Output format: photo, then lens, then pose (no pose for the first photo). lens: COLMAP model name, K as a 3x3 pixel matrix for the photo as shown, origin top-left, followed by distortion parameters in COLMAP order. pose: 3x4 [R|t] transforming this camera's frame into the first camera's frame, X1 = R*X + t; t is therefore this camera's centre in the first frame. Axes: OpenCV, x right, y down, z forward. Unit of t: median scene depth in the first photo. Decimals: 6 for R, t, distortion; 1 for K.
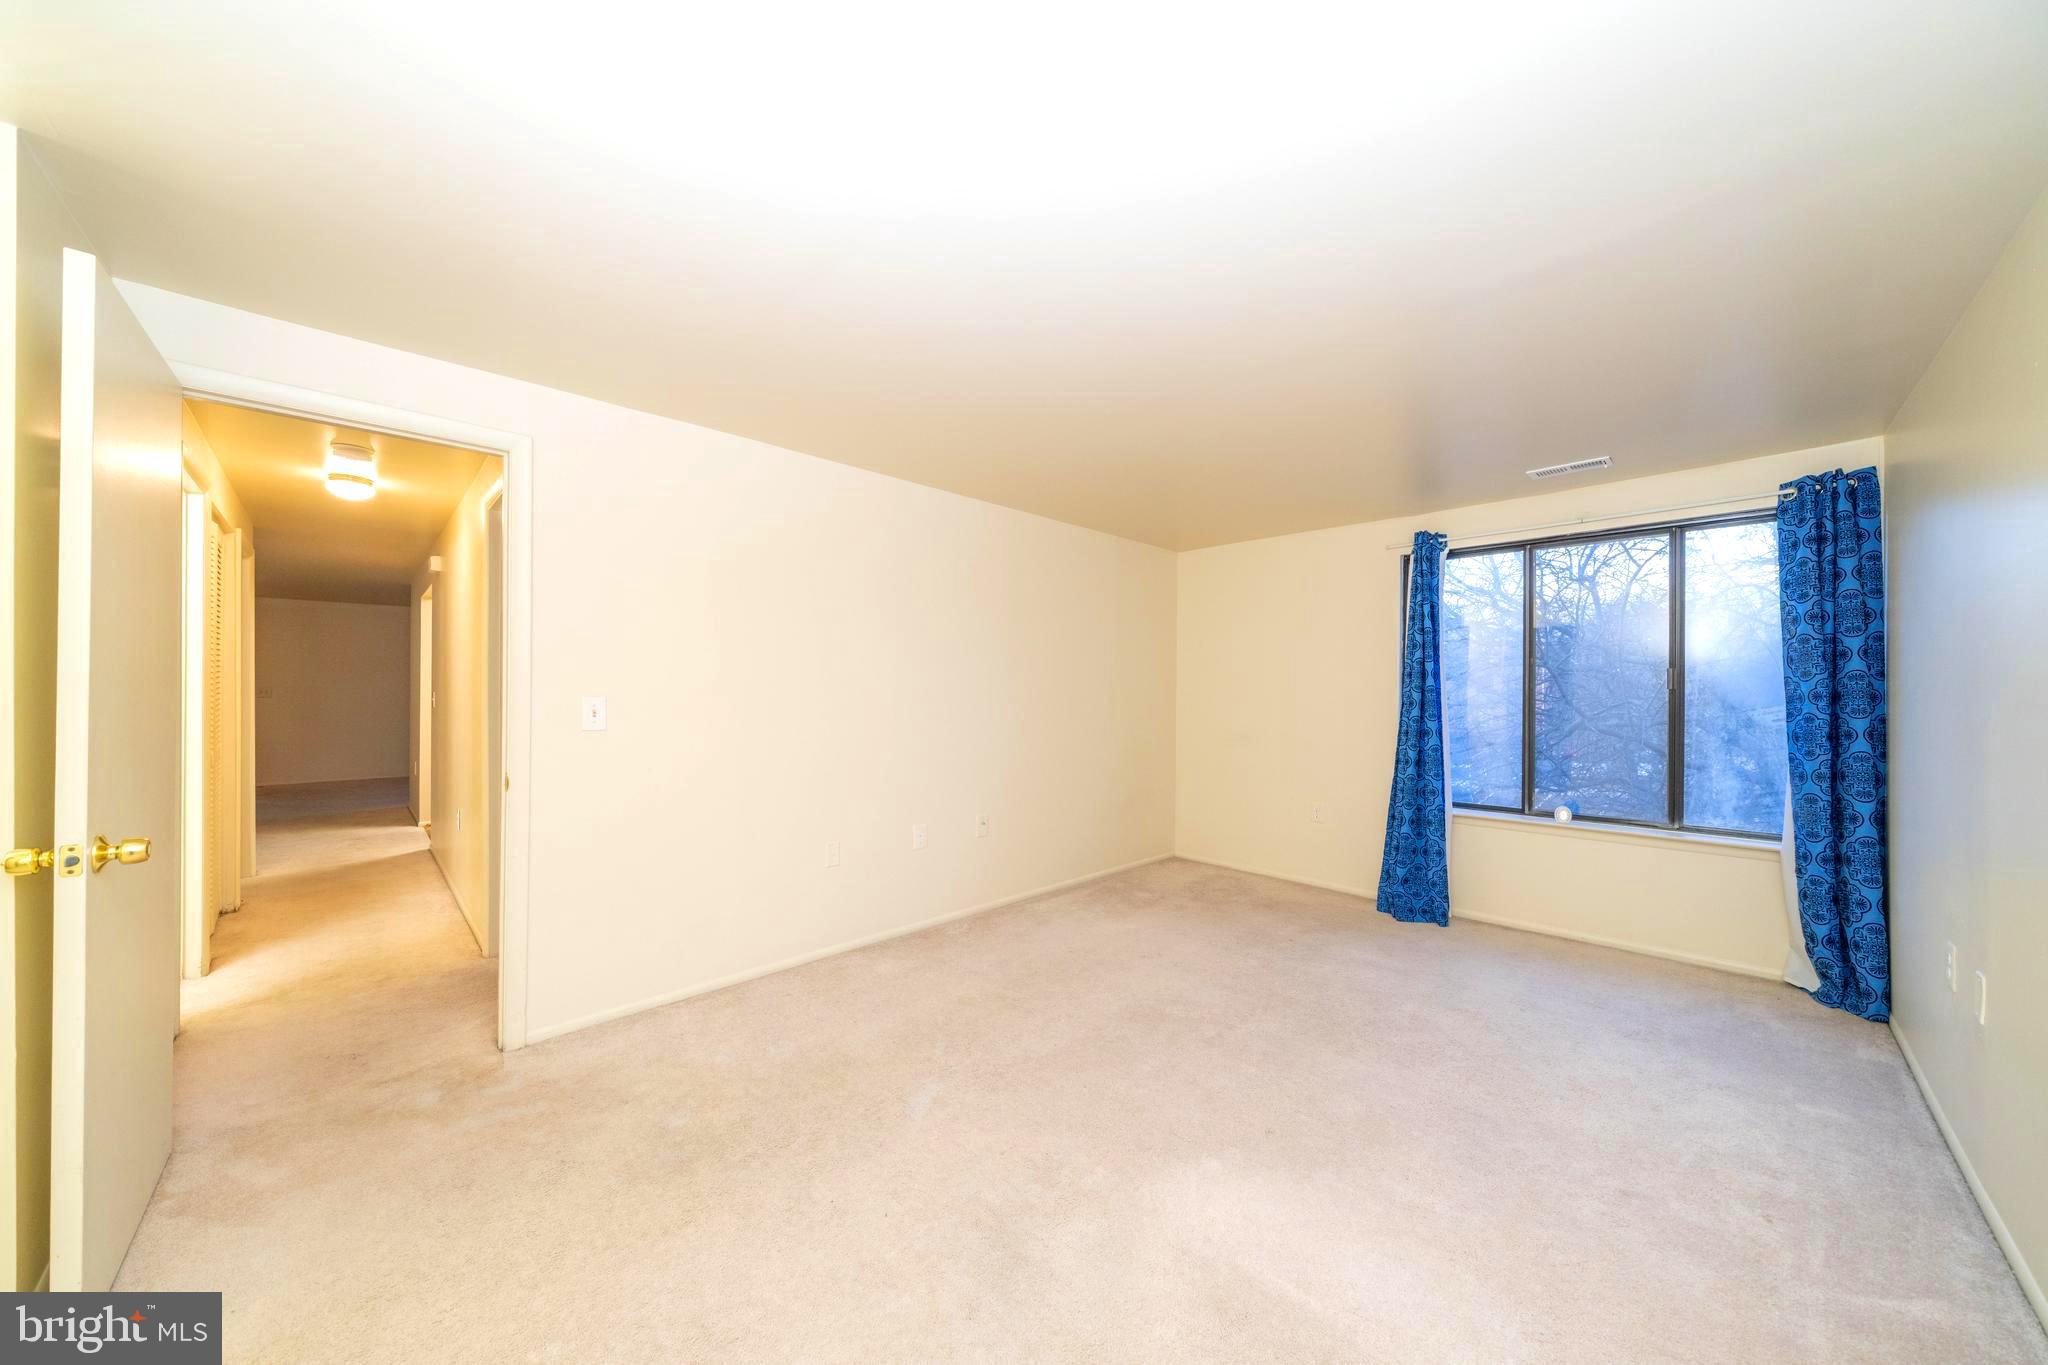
lens RADIAL K [[697.3, 0, 1026.1], [0, 697.3, 687.6], [0, 0, 1]] dist [-0.009035, -0.000506]
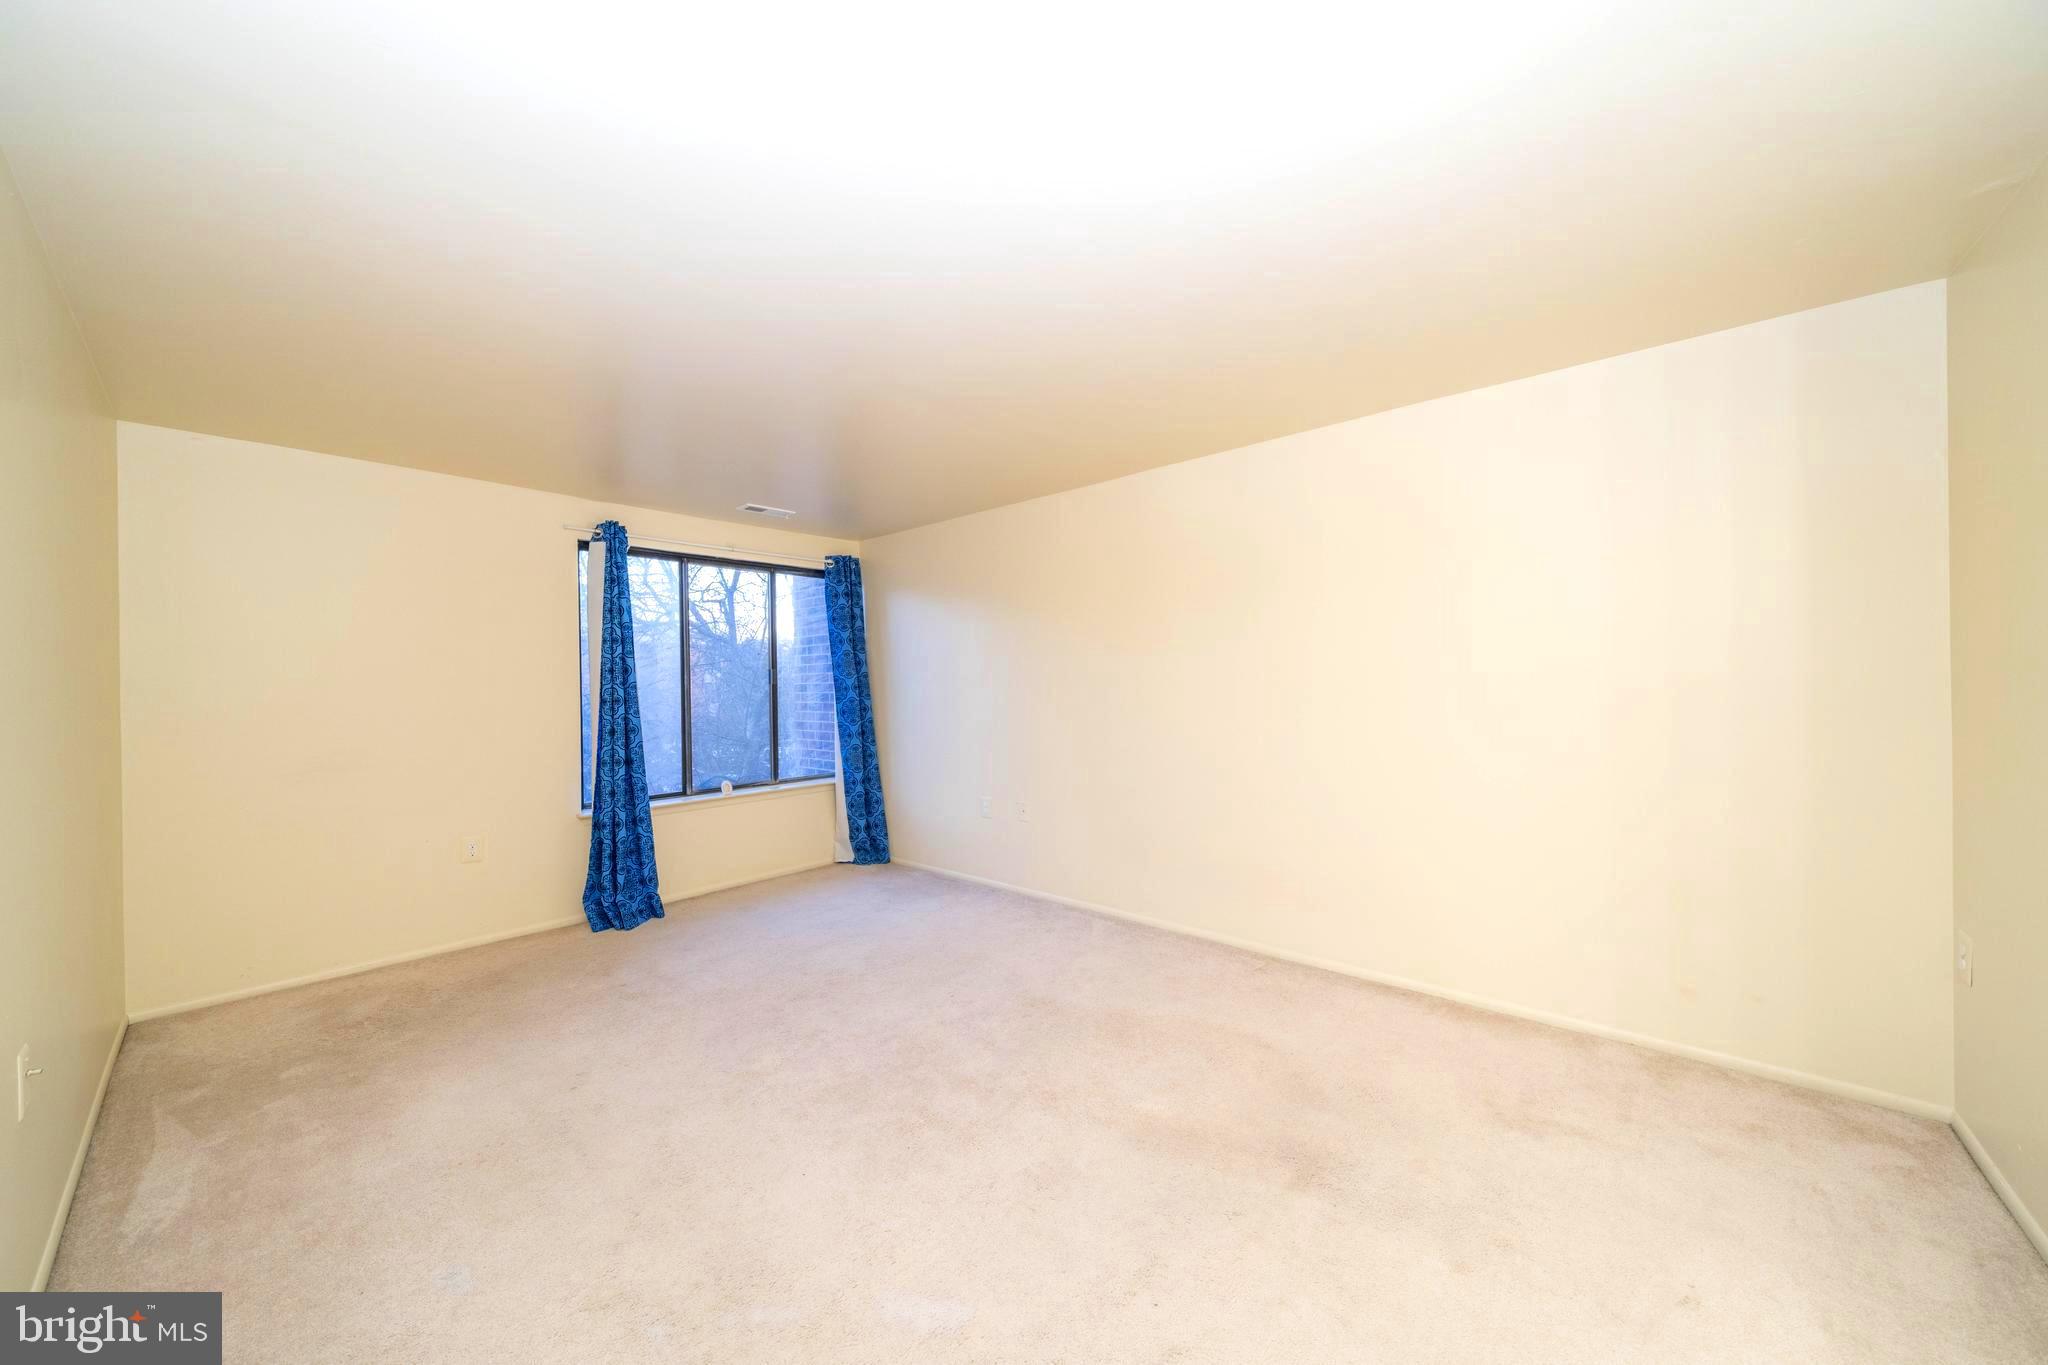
lens RADIAL K [[697.3, 0, 1016.4], [0, 697.3, 681.8], [0, 0, 1]] dist [-0.009035, -0.000506]
pose [[-0.068500, 0.000790, 0.997651, -0.496438], [0.010786, 0.999942, -0.000051, 0.003296], [-0.997593, 0.010757, -0.068505, 0.594220]]
